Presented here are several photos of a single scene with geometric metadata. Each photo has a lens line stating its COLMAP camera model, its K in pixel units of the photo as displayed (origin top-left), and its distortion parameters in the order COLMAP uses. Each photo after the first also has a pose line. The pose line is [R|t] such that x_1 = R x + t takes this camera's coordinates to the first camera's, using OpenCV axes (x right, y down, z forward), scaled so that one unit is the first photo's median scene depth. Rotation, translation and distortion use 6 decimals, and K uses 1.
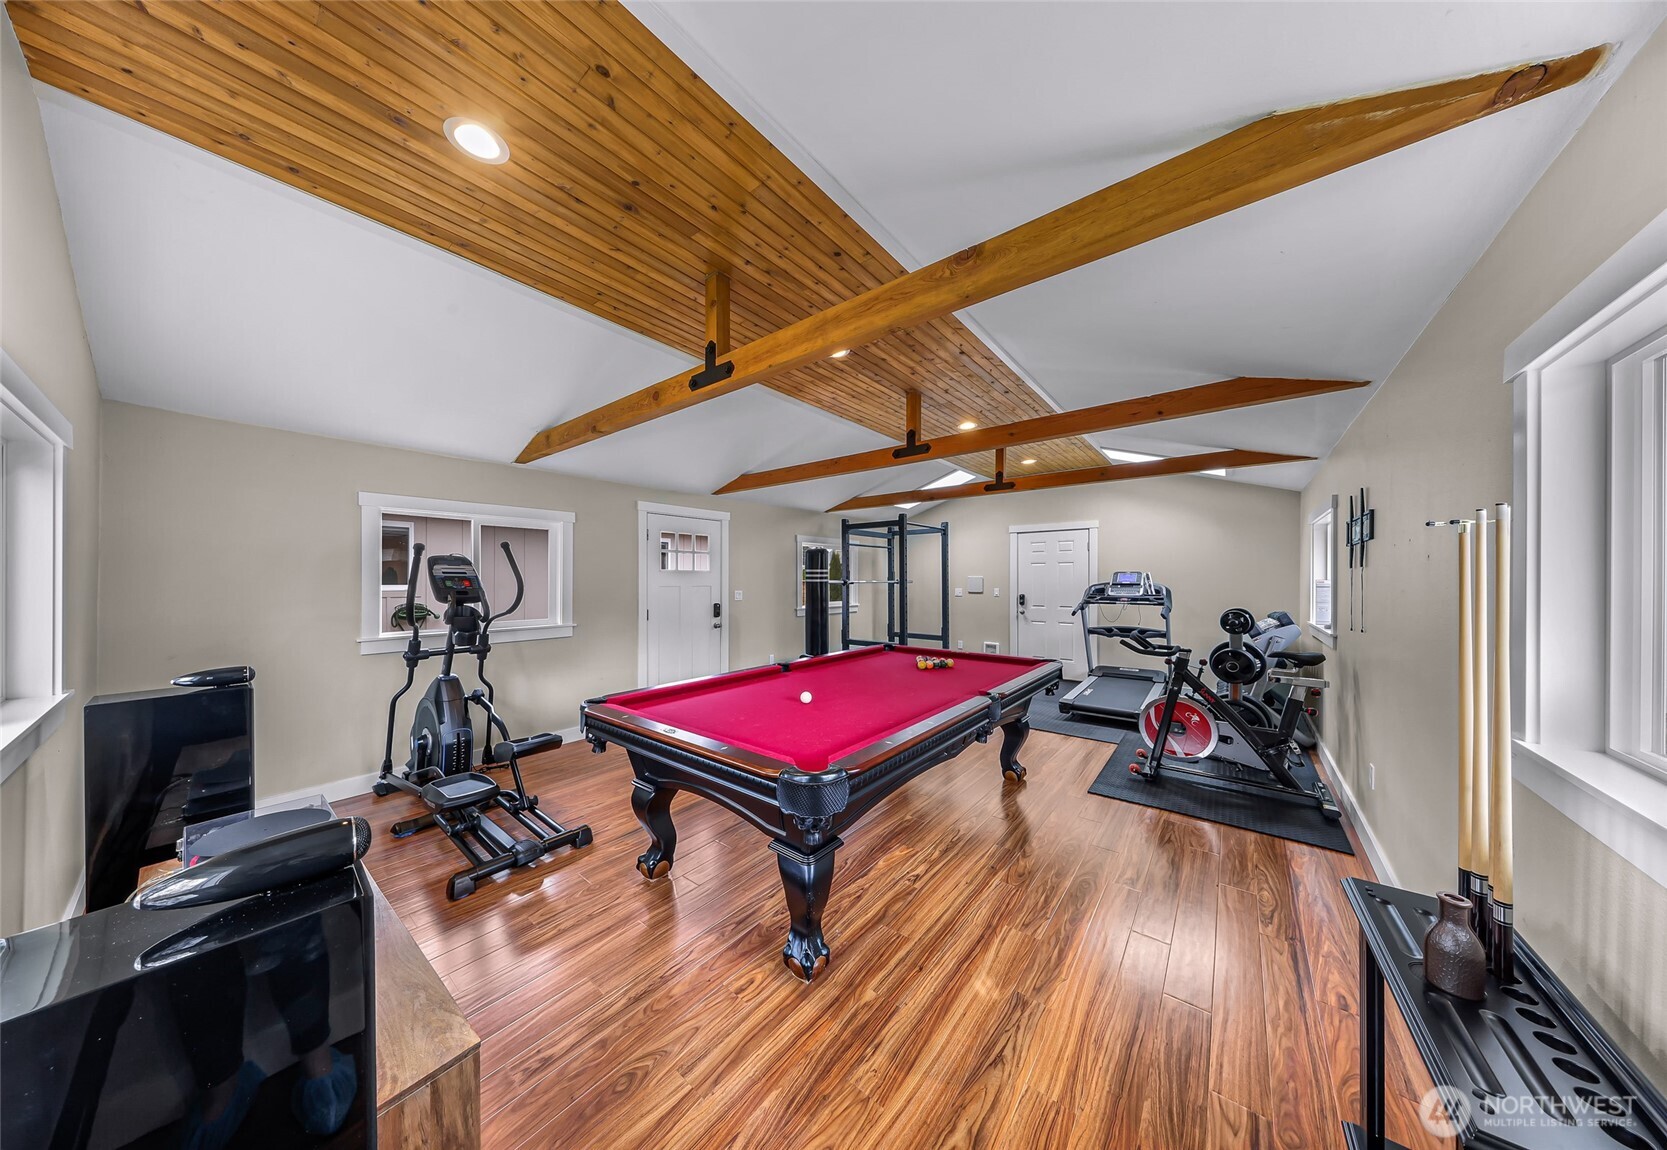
lens RADIAL K [[494.0, 0, 833.5], [0, 494.0, 575.0], [0, 0, 1]] dist [0.000057, 0.000000]
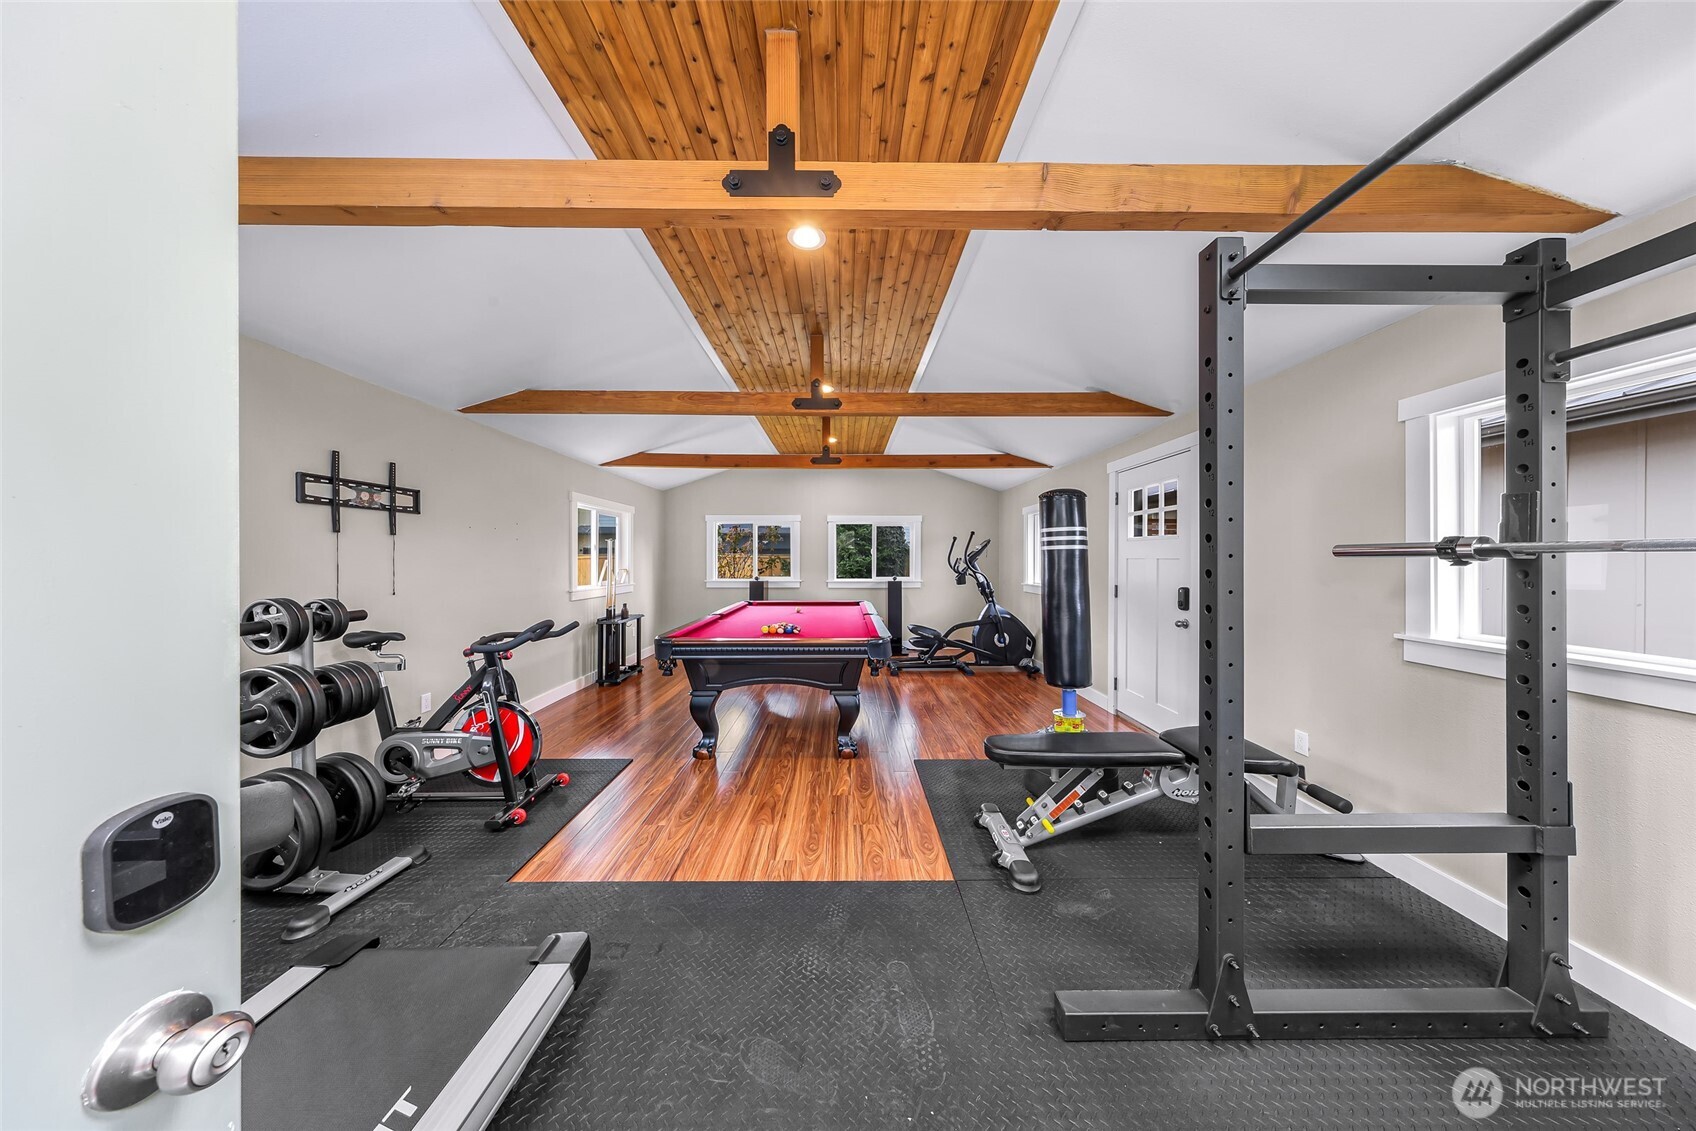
lens RADIAL K [[494.2, 0, 841.2], [0, 494.2, 560.9], [0, 0, 1]] dist [-0.000775, -0.000037]
pose [[-0.783028, 0.003203, -0.621978, 0.612269], [0.008135, 0.999954, -0.005091, 0.031976], [0.621933, -0.009046, -0.783018, 1.545904]]
